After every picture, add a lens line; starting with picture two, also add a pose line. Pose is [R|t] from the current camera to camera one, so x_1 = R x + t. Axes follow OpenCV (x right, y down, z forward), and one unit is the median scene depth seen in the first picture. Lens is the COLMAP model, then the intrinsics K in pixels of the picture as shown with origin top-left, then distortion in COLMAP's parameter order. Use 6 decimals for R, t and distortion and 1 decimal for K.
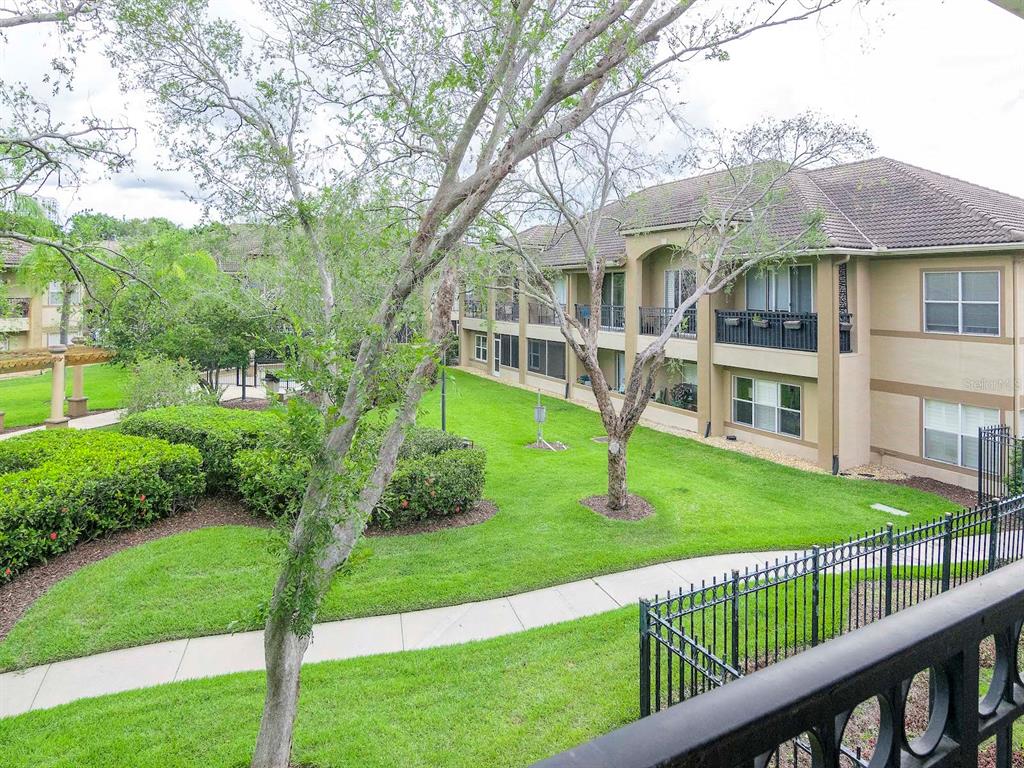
lens RADIAL K [[557.3, 0, 507.9], [0, 557.3, 378.0], [0, 0, 1]] dist [-0.003189, -0.001434]
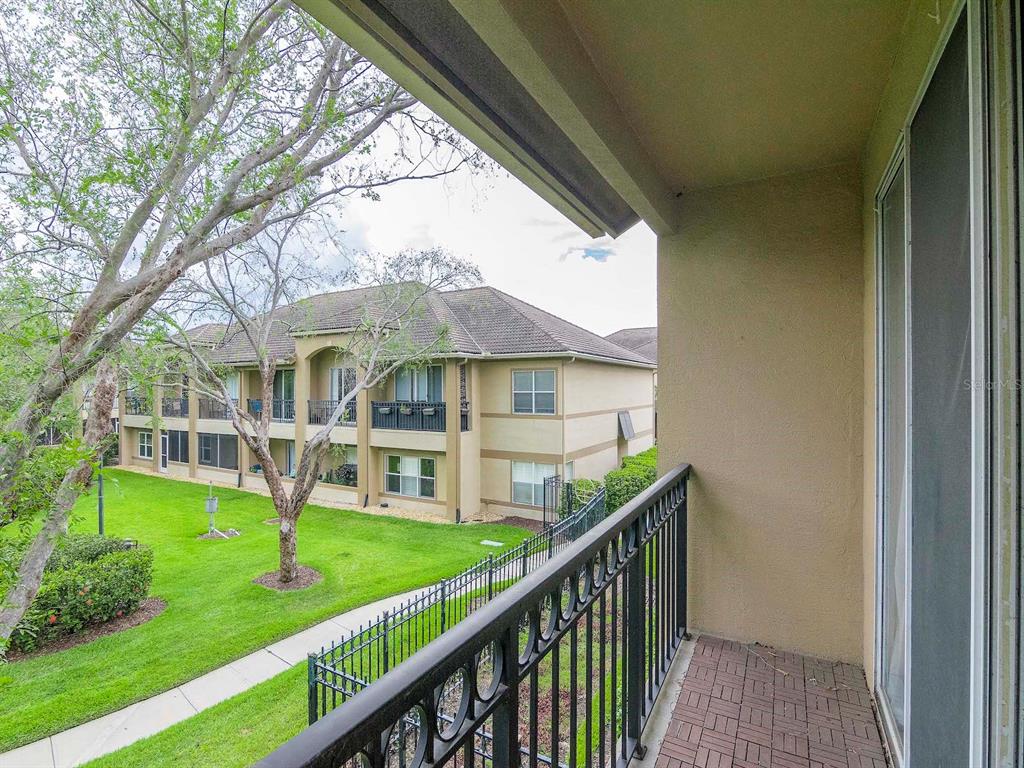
lens RADIAL K [[506.5, 0, 499.1], [0, 506.5, 385.3], [0, 0, 1]] dist [-0.001205, -0.006361]
pose [[0.837100, 0.007798, 0.546994, -0.011844], [0.059570, 0.992653, -0.105316, -0.024006], [-0.543797, 0.120744, 0.830485, -0.120087]]
